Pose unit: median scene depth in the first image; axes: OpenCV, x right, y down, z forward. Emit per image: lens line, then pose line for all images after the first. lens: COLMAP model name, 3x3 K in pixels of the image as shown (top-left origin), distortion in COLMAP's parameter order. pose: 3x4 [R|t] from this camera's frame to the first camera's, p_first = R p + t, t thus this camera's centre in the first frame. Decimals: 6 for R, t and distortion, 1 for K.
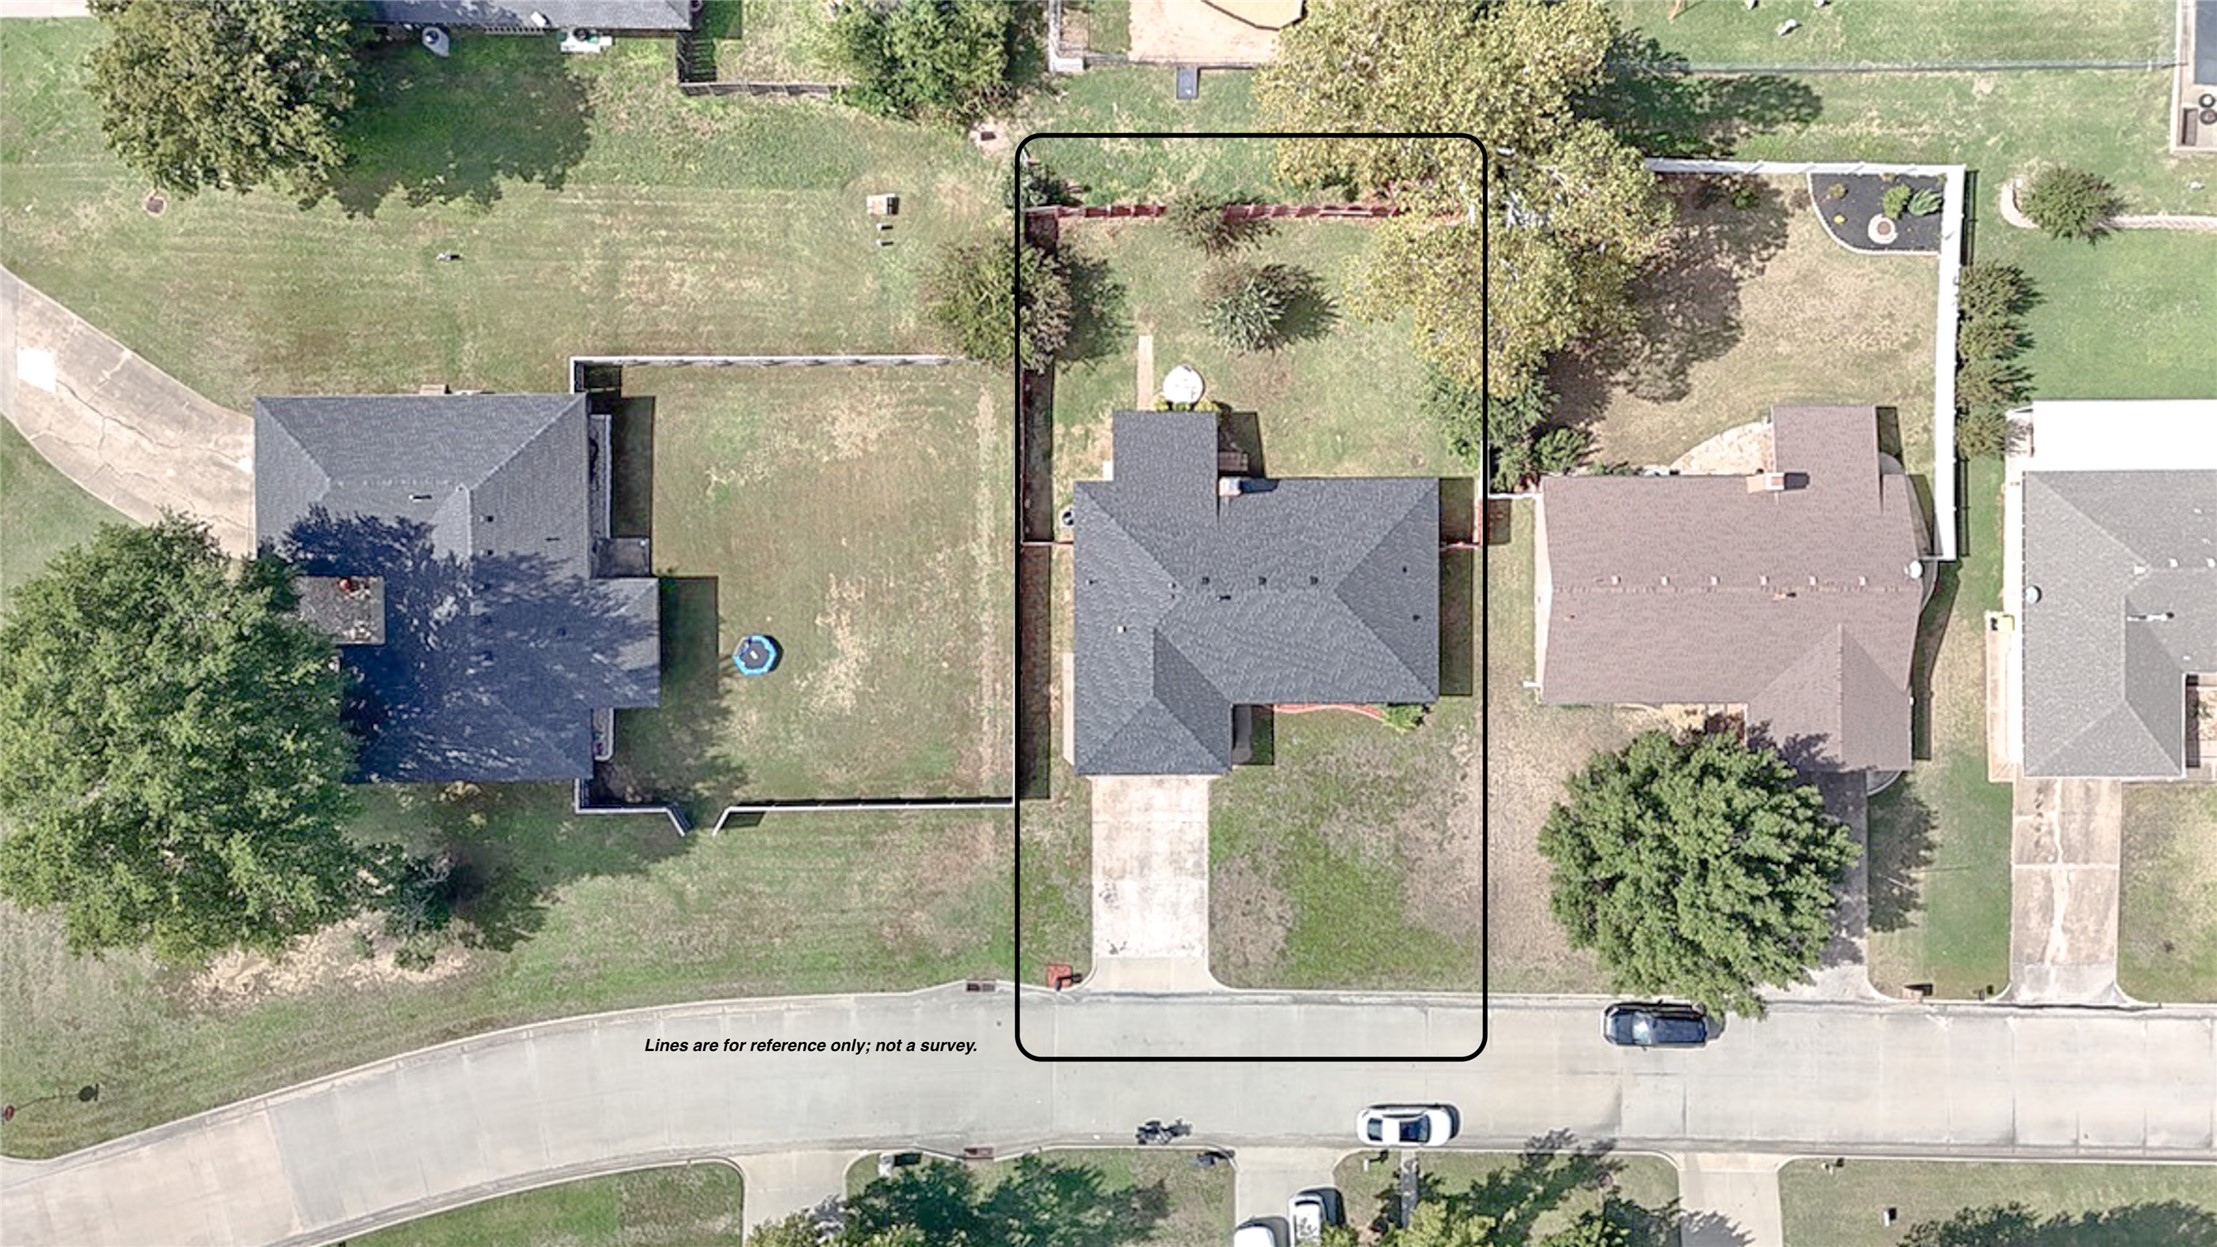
lens RADIAL K [[1622.6, 0, 1108.9], [0, 1622.6, 609.4], [0, 0, 1]] dist [0.096579, -0.095587]
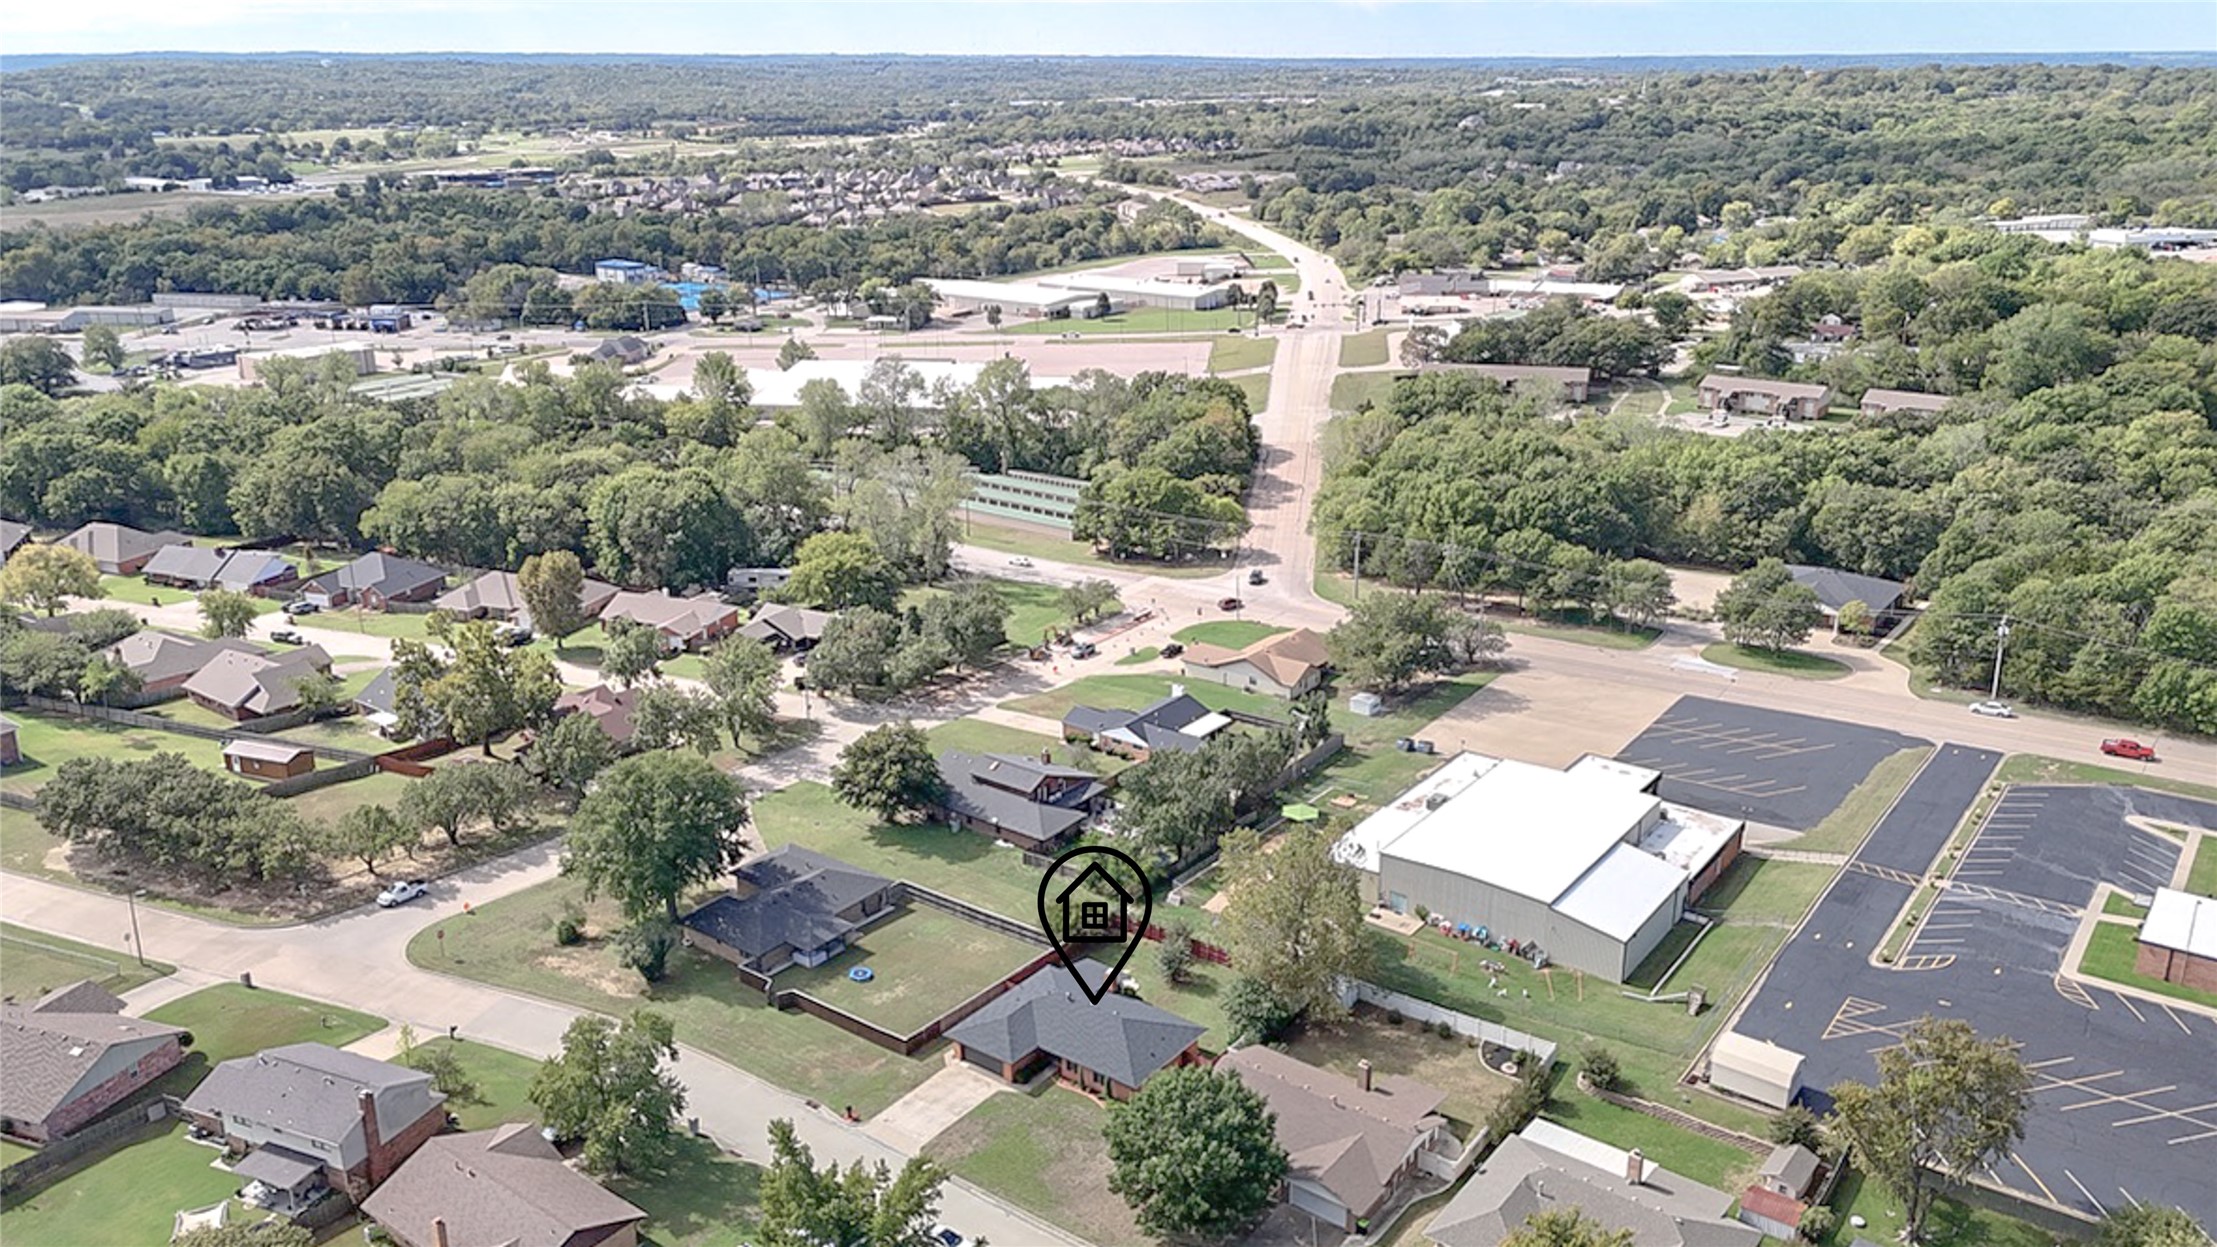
lens RADIAL K [[1653.2, 0, 1108.5], [0, 1653.2, 623.5], [0, 0, 1]] dist [0.100162, -0.109605]
pose [[0.798190, 0.175407, -0.576303, 1.056759], [-0.602244, 0.254562, -0.756638, 1.214058], [0.013986, 0.951016, 0.308826, 0.017226]]
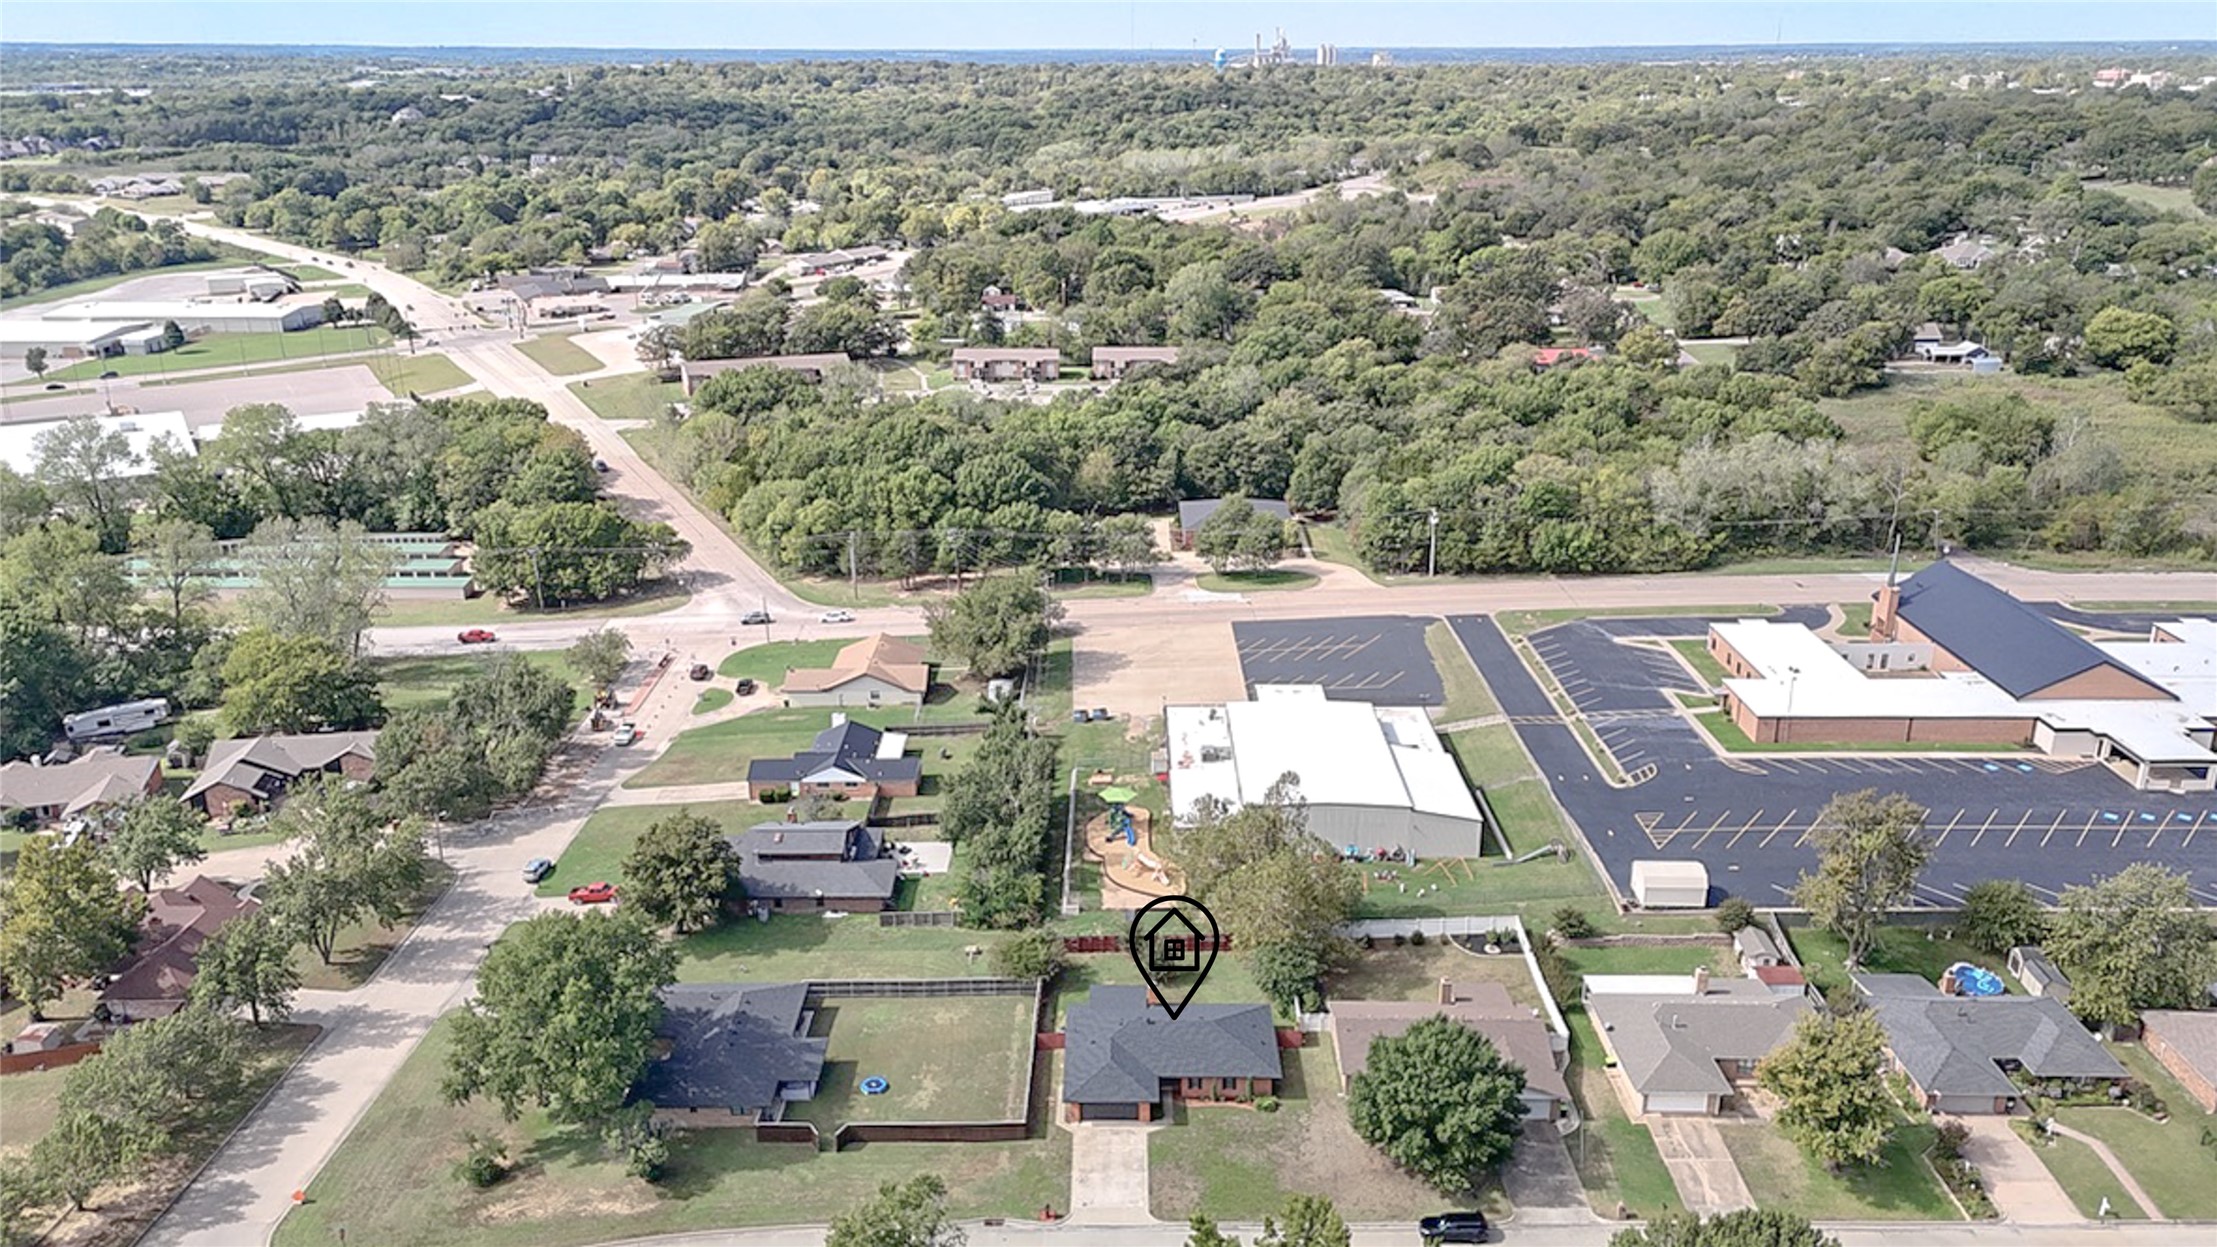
lens RADIAL K [[1653.2, 0, 1108.5], [0, 1653.2, 623.5], [0, 0, 1]] dist [0.100162, -0.109605]
pose [[0.999845, -0.013251, -0.011611, 0.049548], [-0.006719, 0.322465, -0.946558, 1.488123], [0.016287, 0.946489, 0.322326, 0.005471]]
